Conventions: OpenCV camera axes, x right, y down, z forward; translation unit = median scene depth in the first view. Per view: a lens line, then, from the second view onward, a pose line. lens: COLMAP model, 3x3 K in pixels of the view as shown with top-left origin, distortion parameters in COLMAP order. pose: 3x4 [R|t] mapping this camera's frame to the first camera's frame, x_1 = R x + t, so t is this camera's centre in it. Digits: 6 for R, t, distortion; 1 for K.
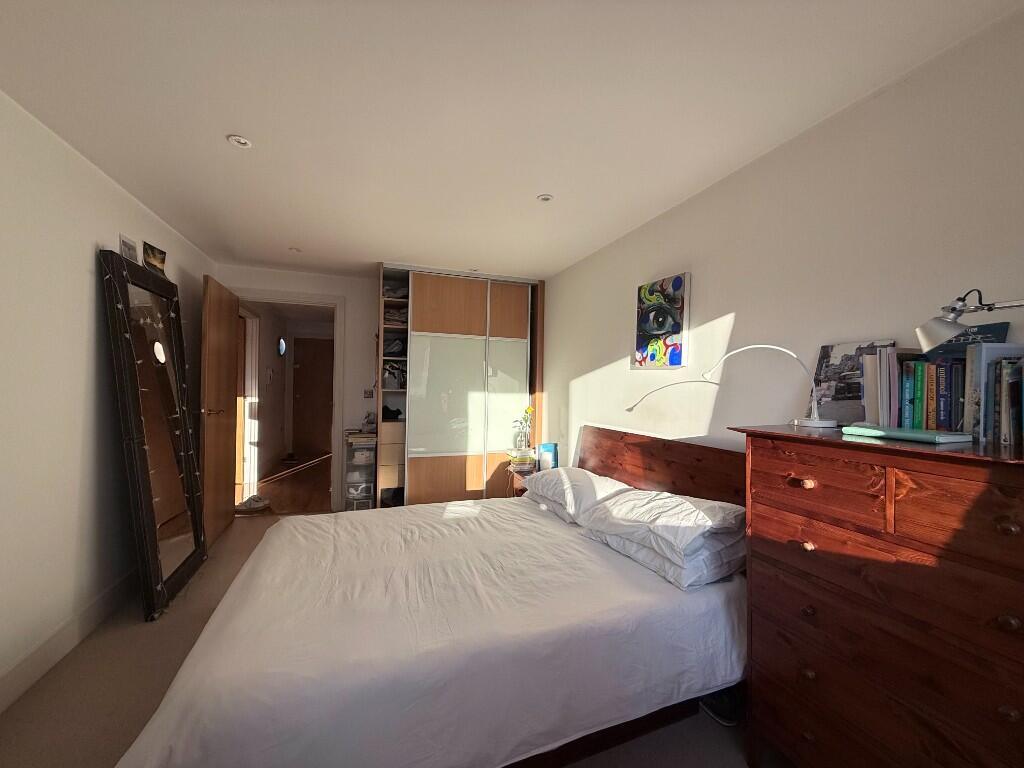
lens RADIAL K [[409.7, 0, 511.3], [0, 409.7, 387.7], [0, 0, 1]] dist [0.000059, 0.000573]
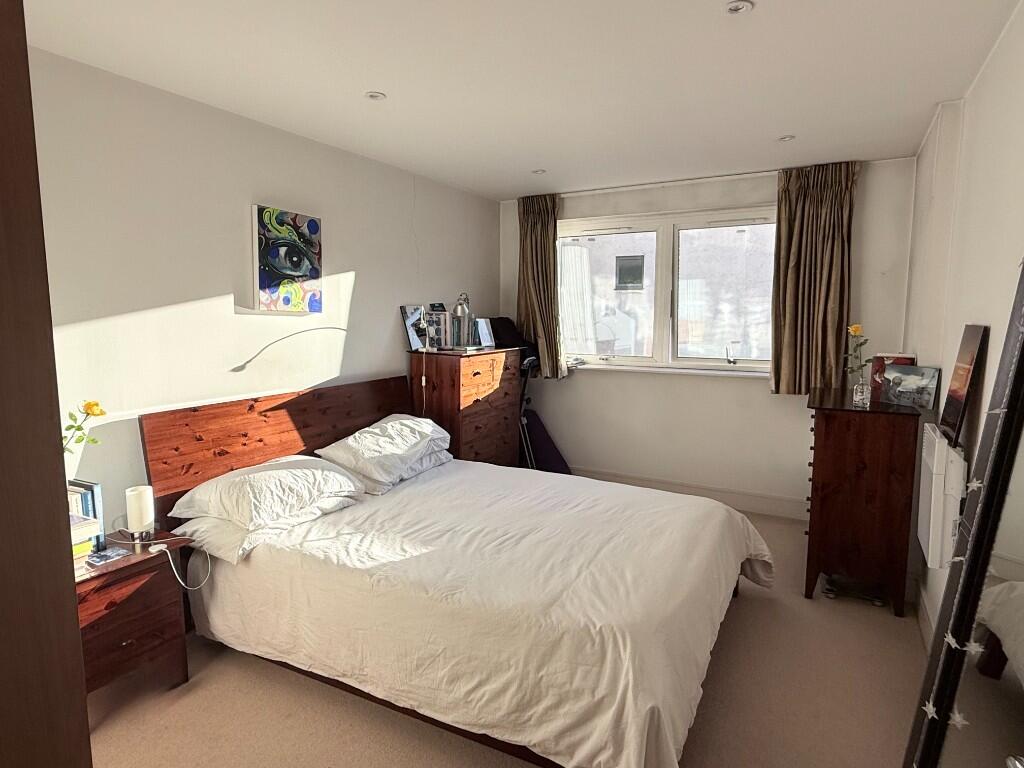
lens RADIAL K [[589.8, 0, 510.0], [0, 589.8, 384.7], [0, 0, 1]] dist [-0.001227, -0.002897]
pose [[-0.658469, -0.106994, 0.744964, -0.966615], [-0.009131, 0.990906, 0.134246, -0.075444], [-0.752553, 0.081595, -0.653457, 1.573711]]
